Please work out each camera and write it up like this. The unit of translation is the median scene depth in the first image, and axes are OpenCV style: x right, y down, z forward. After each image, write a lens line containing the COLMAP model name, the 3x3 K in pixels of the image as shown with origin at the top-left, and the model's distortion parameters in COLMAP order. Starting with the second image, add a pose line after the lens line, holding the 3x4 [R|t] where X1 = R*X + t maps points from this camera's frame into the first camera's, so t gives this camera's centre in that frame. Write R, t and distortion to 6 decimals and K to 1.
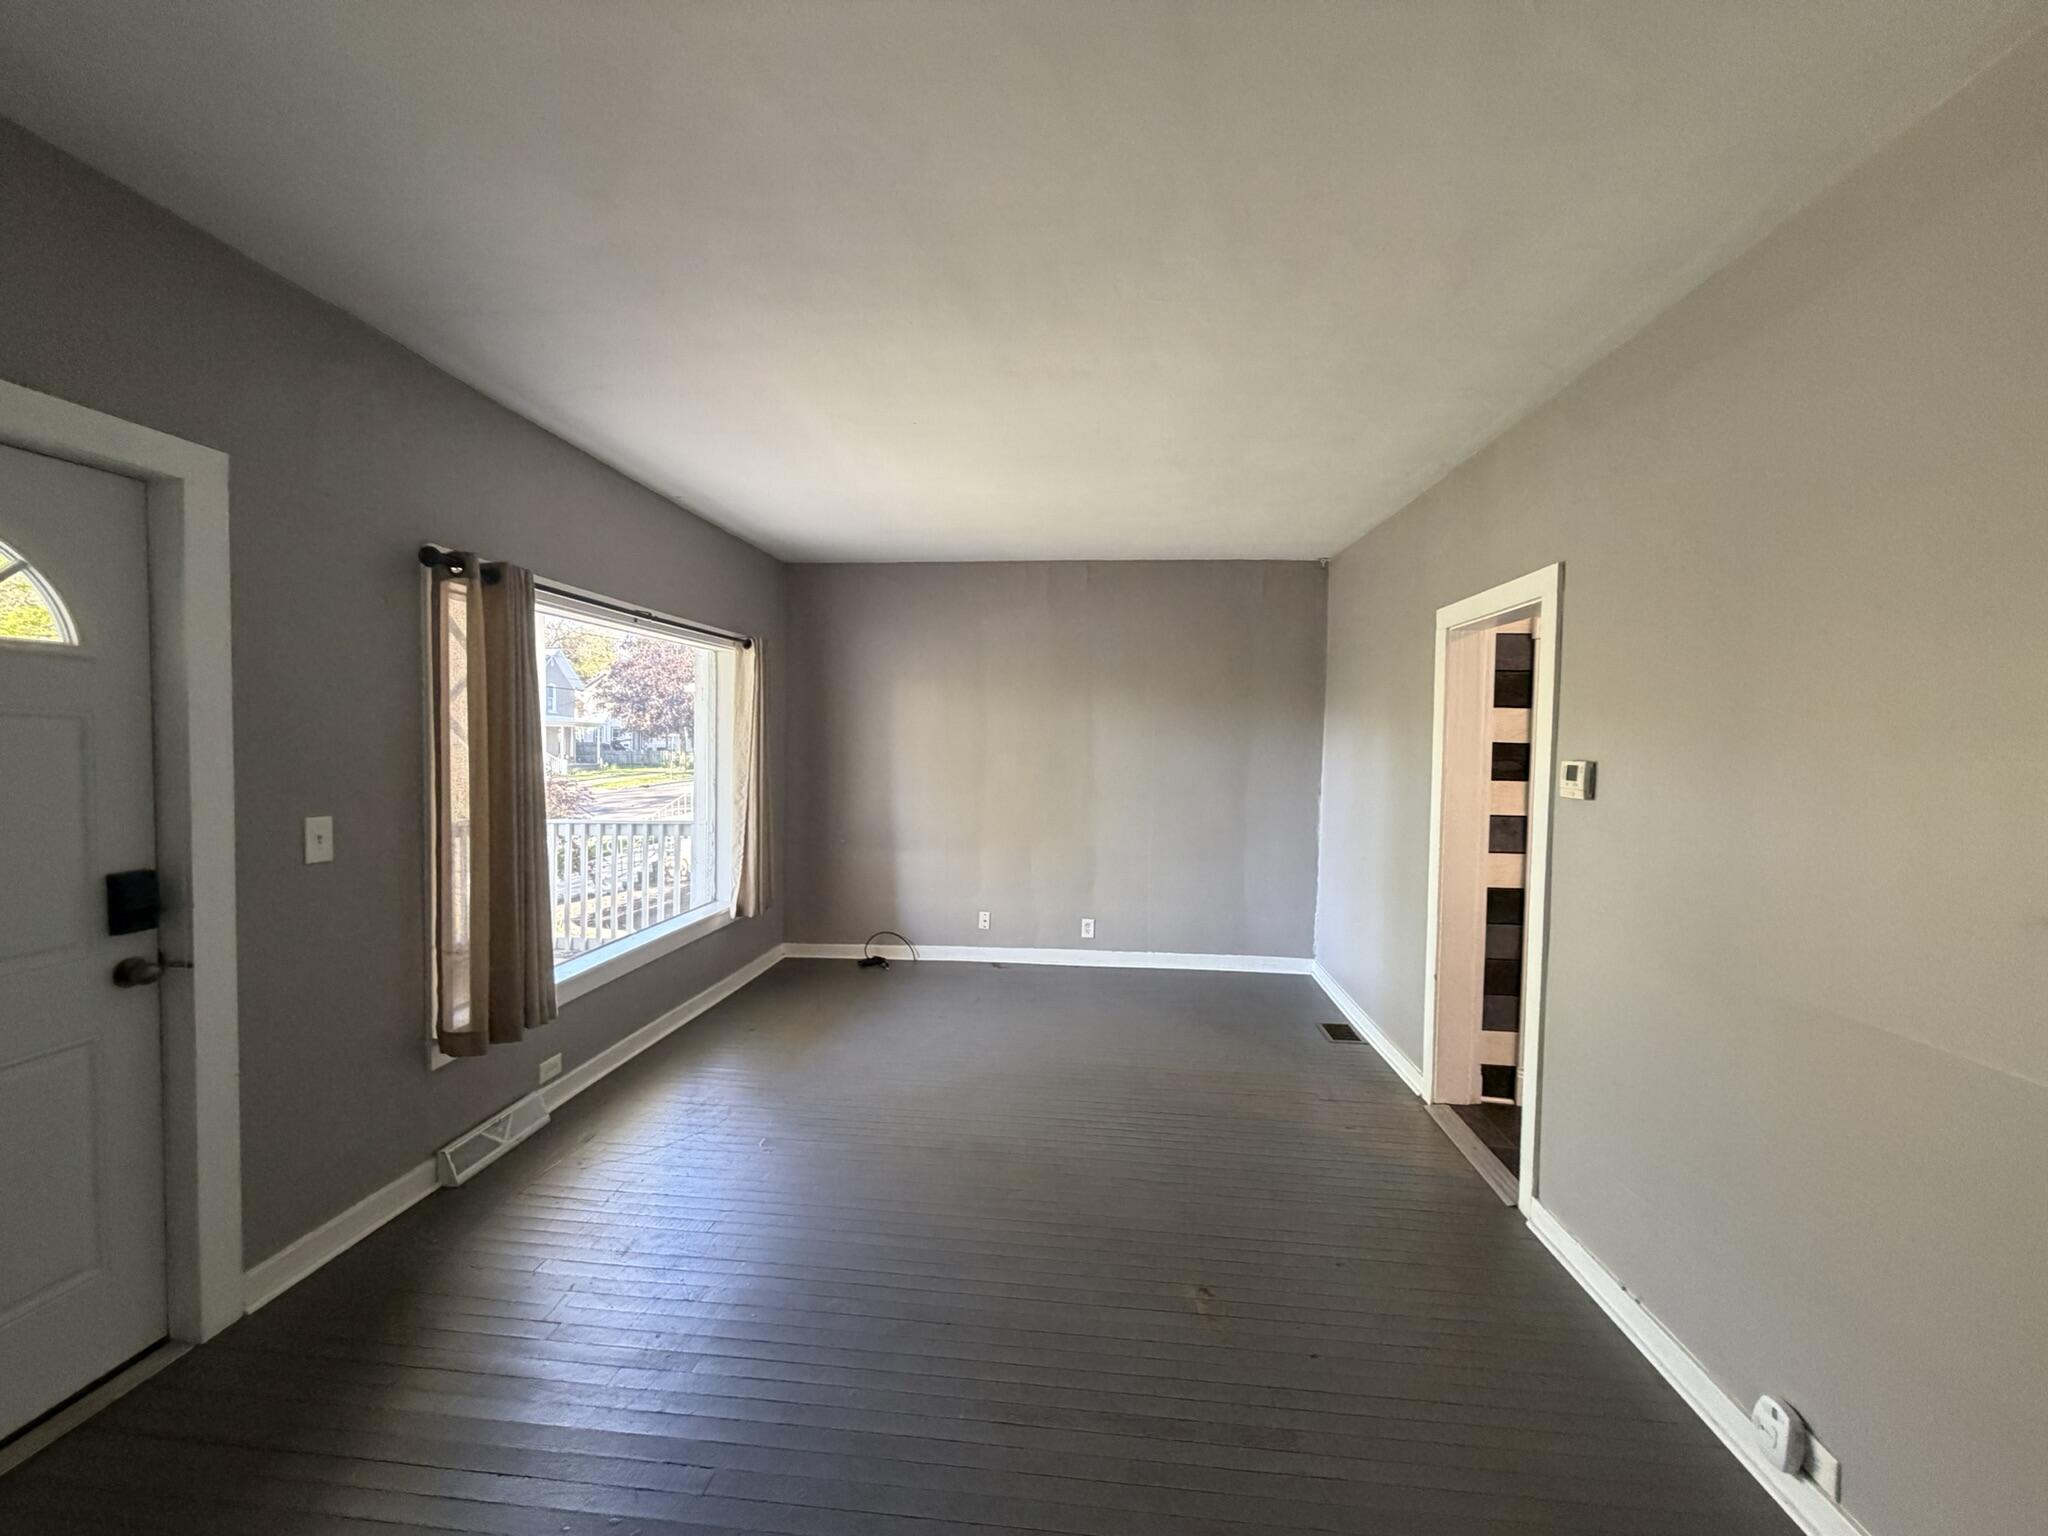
lens RADIAL K [[818.3, 0, 1016.4], [0, 818.3, 773.0], [0, 0, 1]] dist [-0.000693, -0.000546]
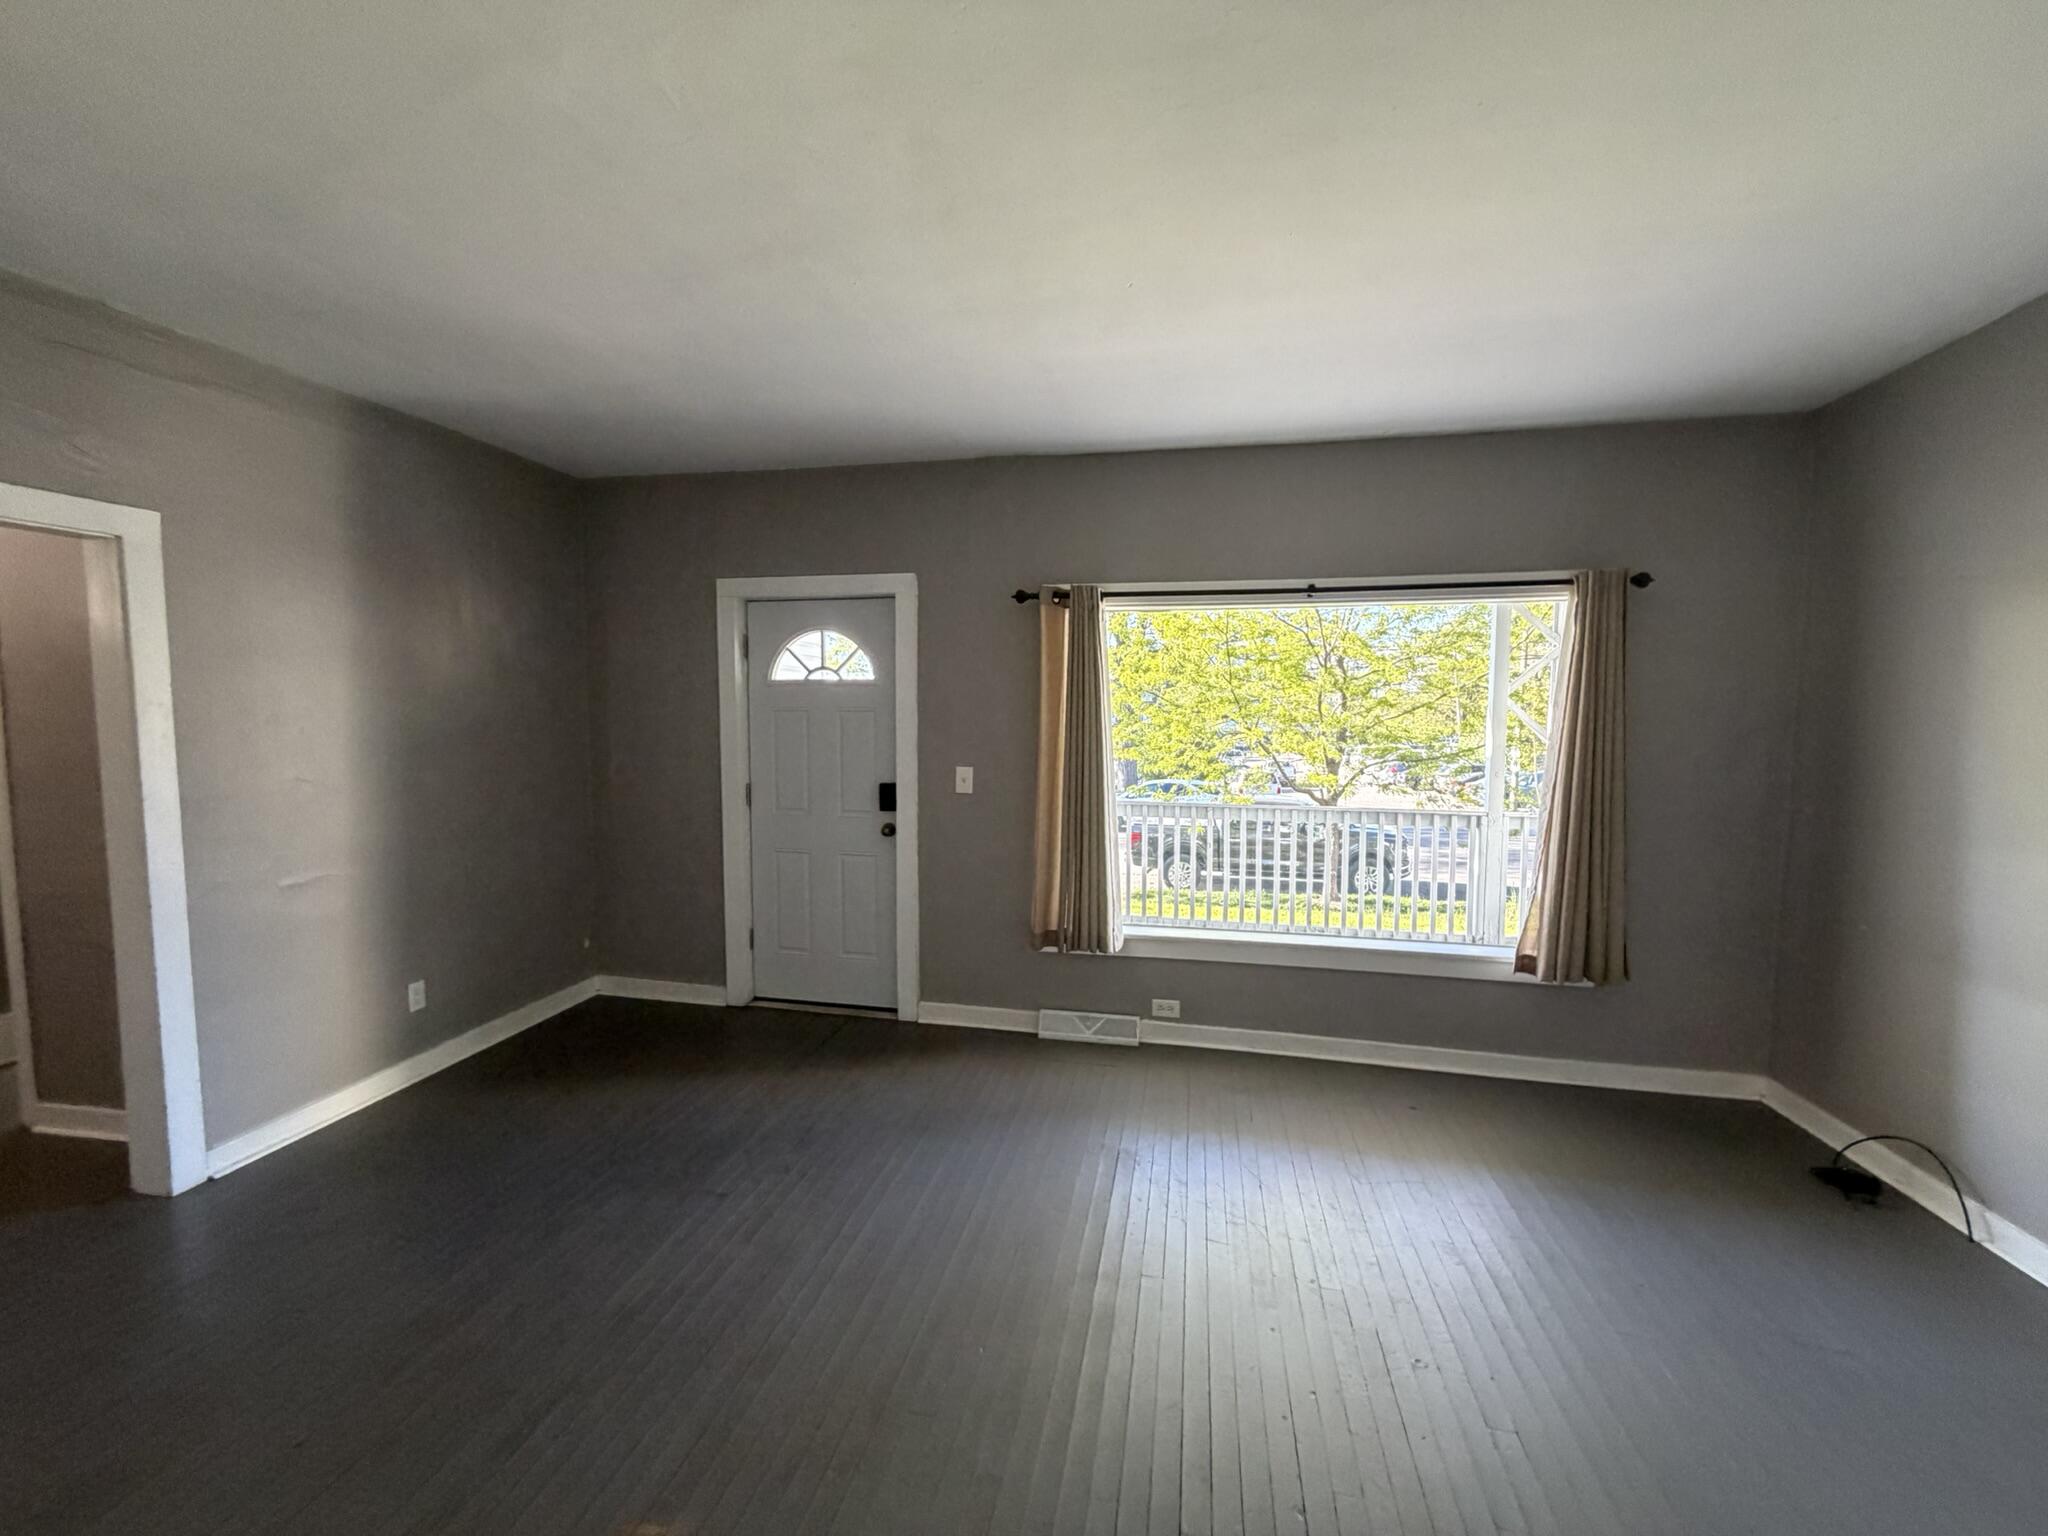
lens RADIAL K [[818.3, 0, 1028.0], [0, 818.3, 764.8], [0, 0, 1]] dist [-0.000693, -0.000546]
pose [[-0.097650, 0.046050, -0.994155, 0.550481], [-0.047832, 0.997557, 0.050906, -0.029560], [0.994071, 0.052524, -0.095209, 0.854800]]
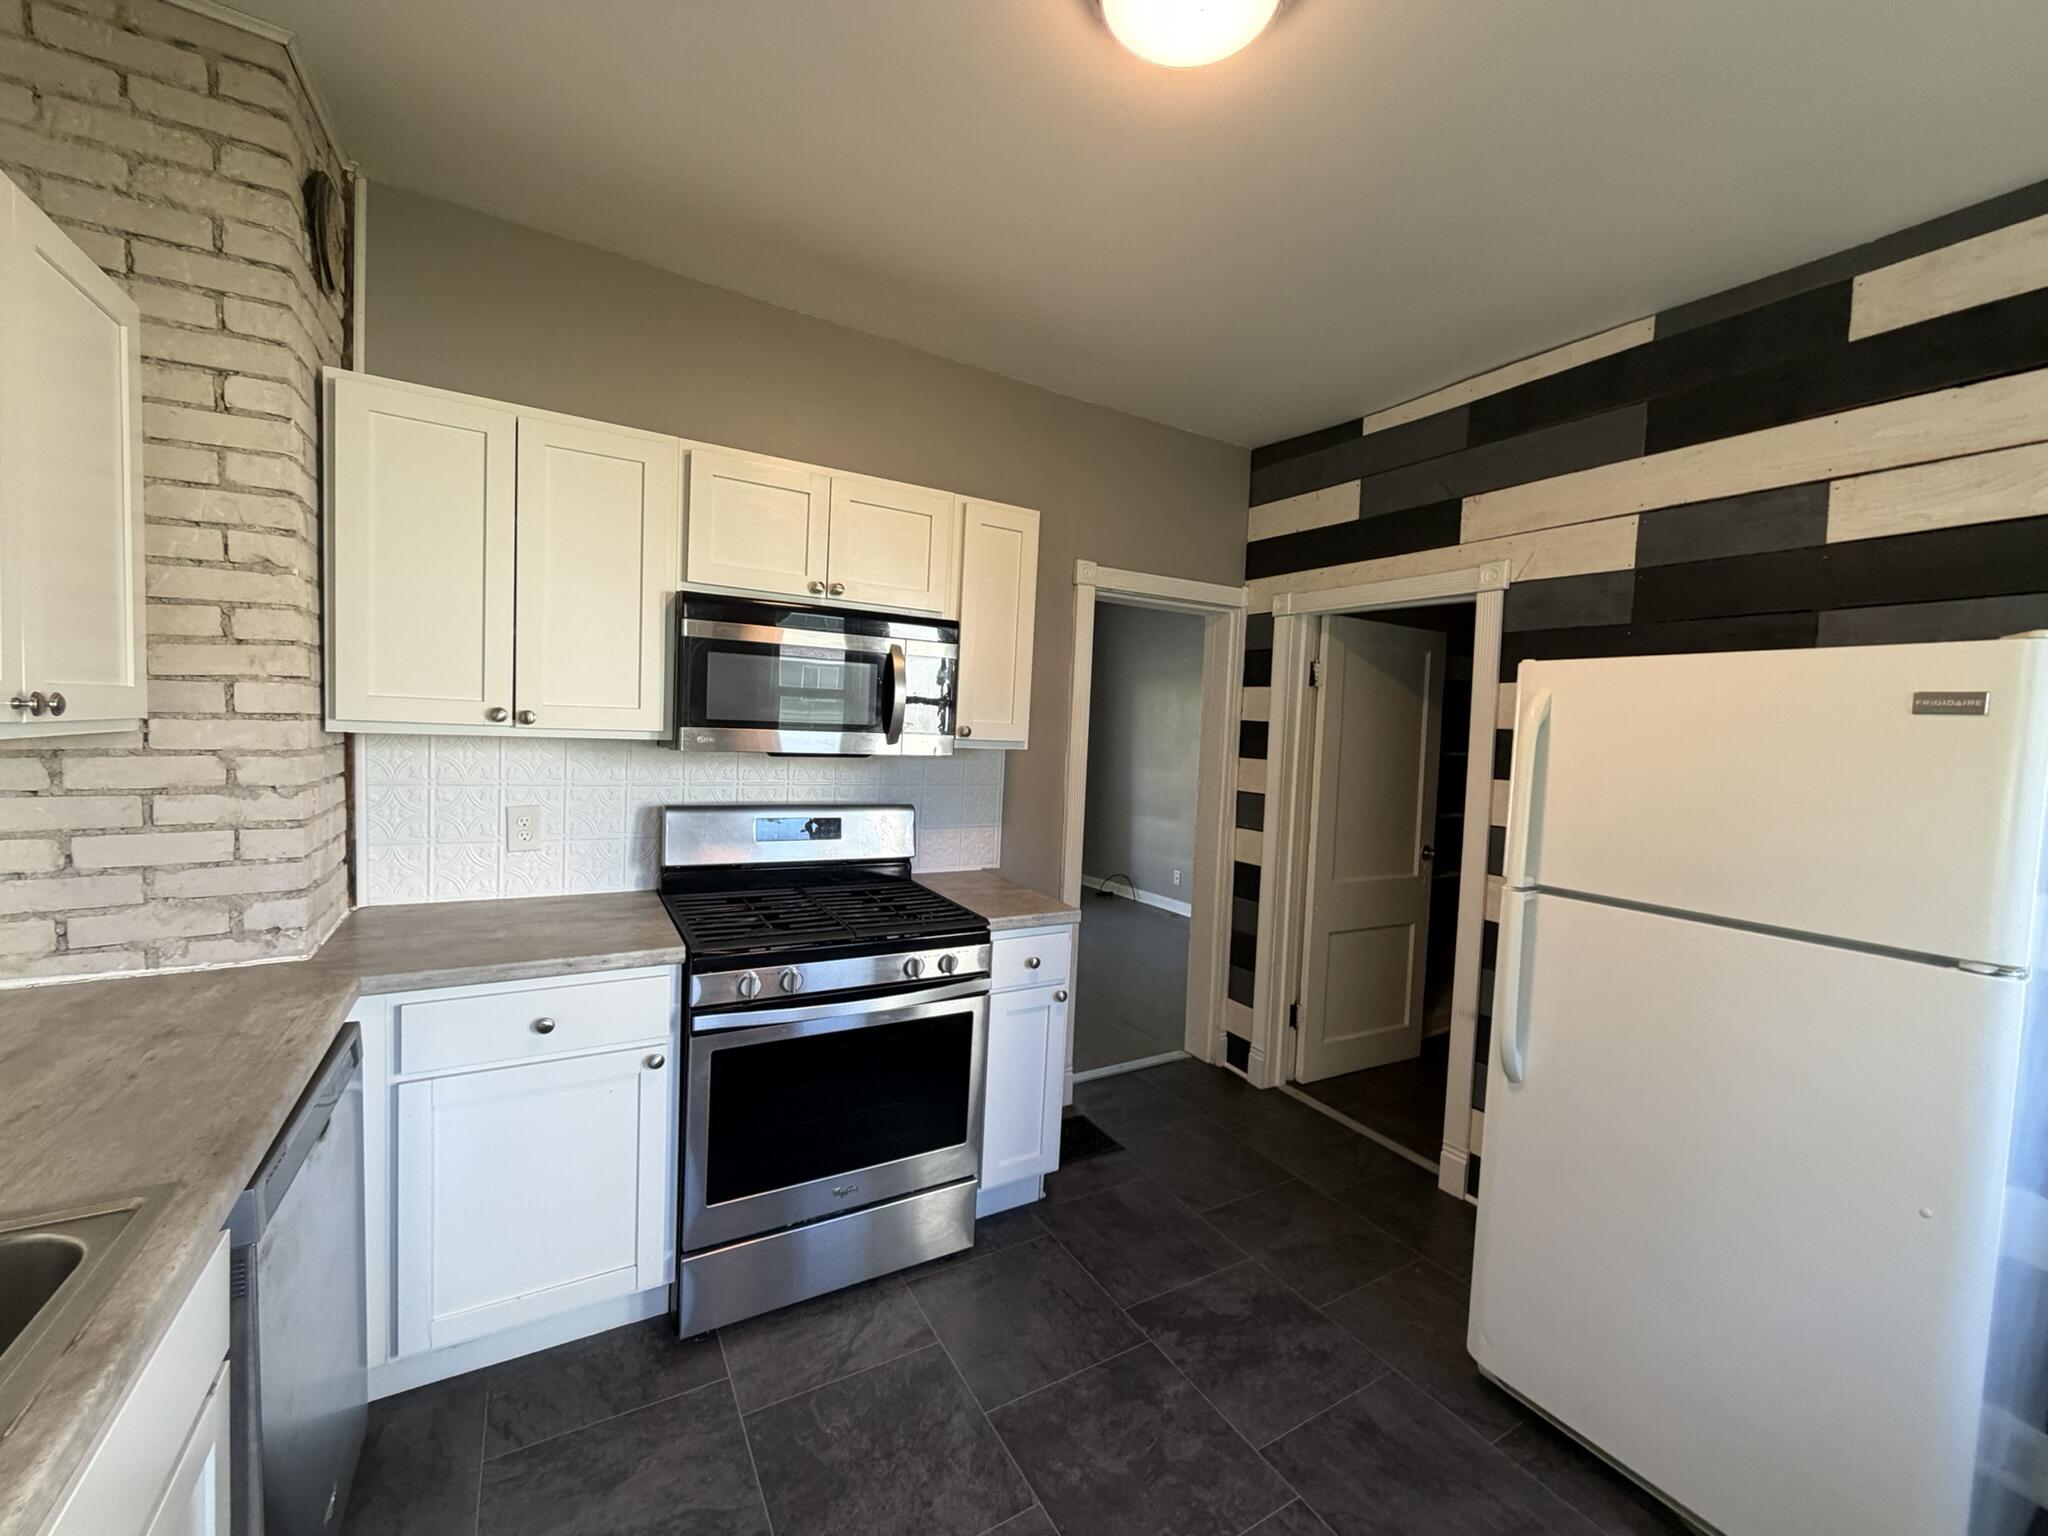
lens RADIAL K [[818.3, 0, 1014.3], [0, 818.3, 768.1], [0, 0, 1]] dist [-0.000693, -0.000546]
pose [[0.584635, 0.048177, -0.809865, 1.255495], [-0.058043, 0.998161, 0.017478, 0.021198], [0.809218, 0.036789, 0.586356, 0.160160]]
